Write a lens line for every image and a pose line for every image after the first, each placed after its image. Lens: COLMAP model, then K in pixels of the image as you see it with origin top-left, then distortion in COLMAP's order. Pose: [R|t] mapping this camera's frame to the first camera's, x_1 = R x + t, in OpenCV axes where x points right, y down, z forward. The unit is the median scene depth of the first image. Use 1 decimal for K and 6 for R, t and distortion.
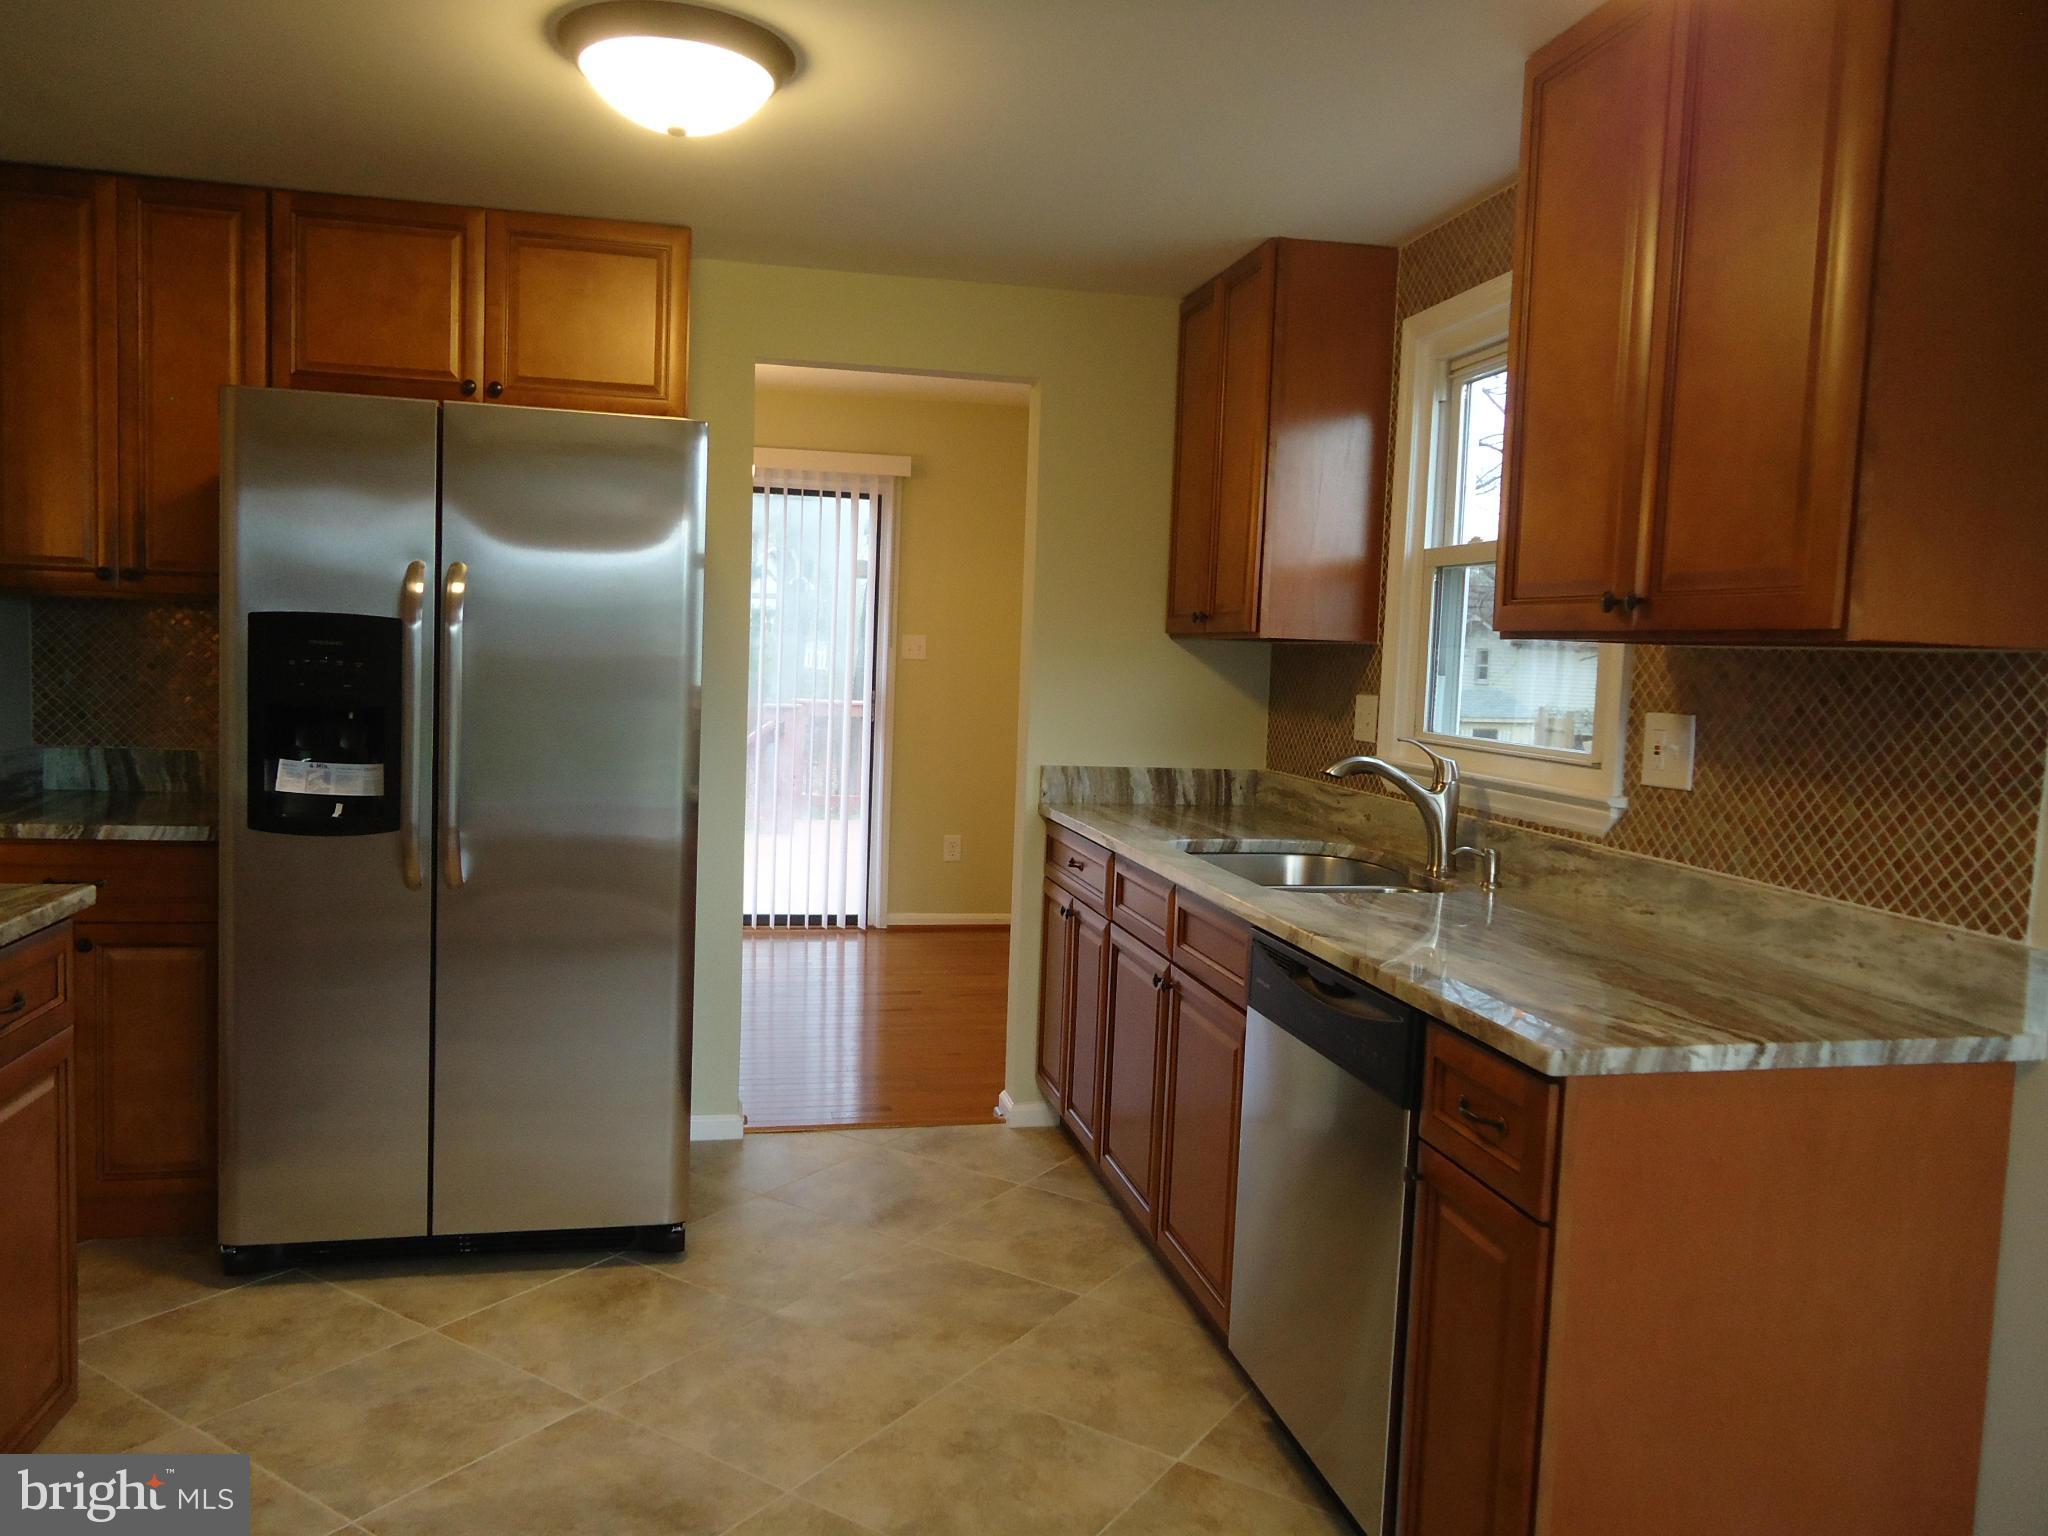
lens RADIAL K [[1488.3, 0, 1022.8], [0, 1488.3, 775.1], [0, 0, 1]] dist [0.010035, 0.017534]
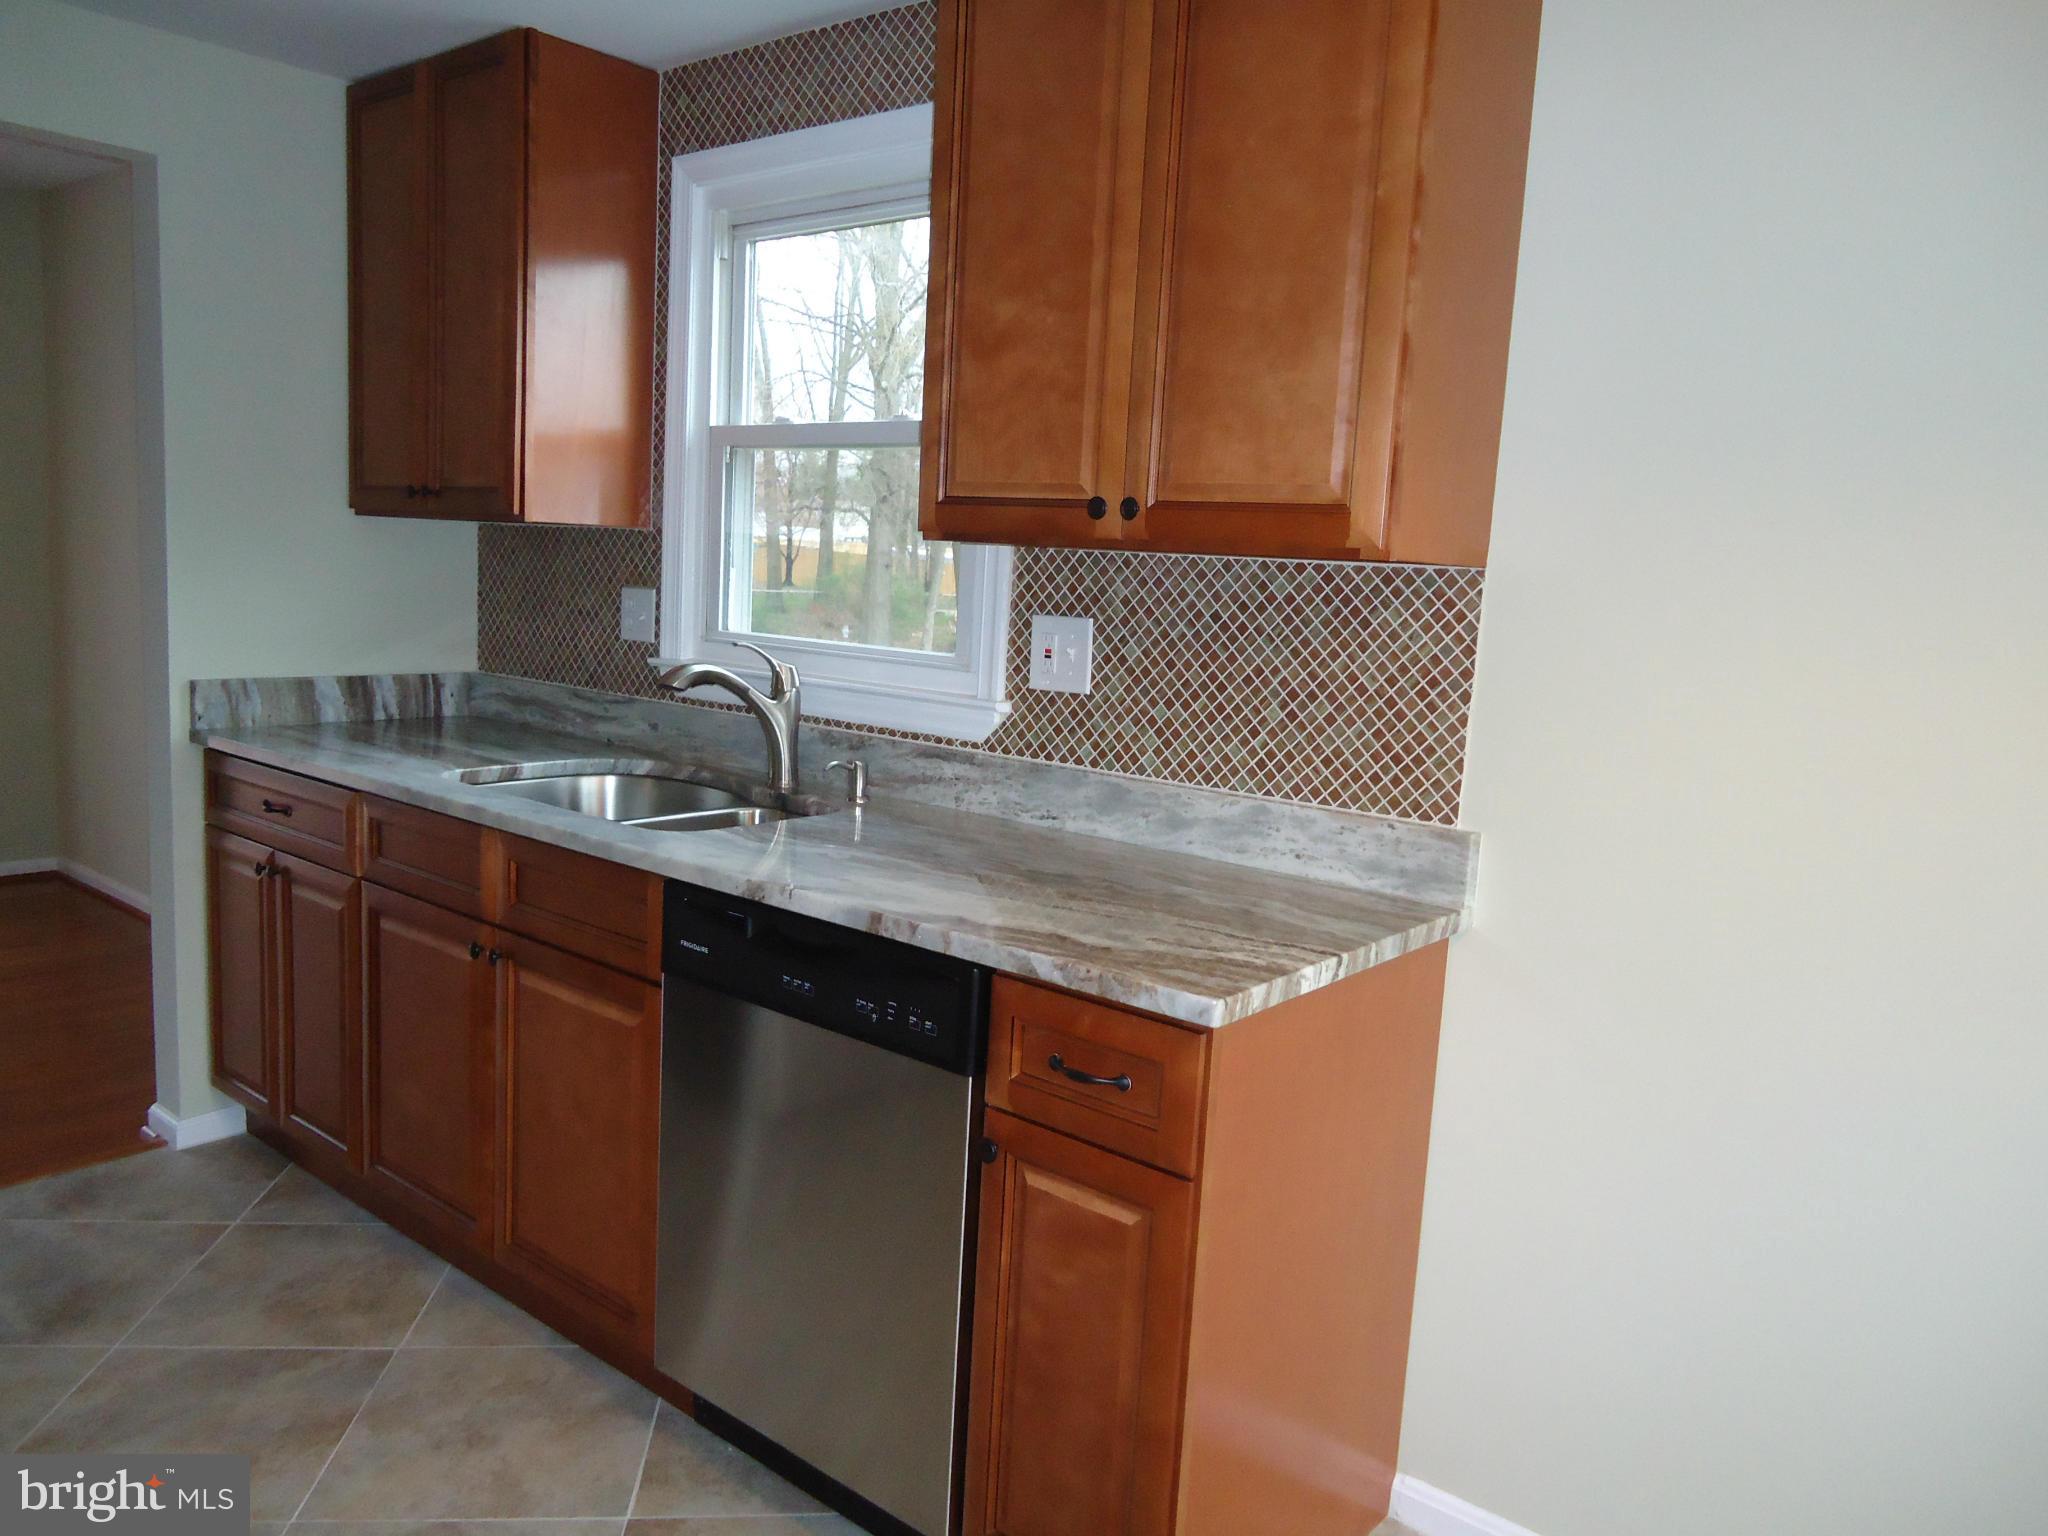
lens RADIAL K [[1488.3, 0, 1017.5], [0, 1488.3, 774.1], [0, 0, 1]] dist [0.010035, 0.017534]
pose [[0.794432, -0.083091, 0.601642, -0.187749], [0.030101, 0.994767, 0.097637, -0.033313], [-0.606607, -0.059456, 0.792776, 0.216467]]
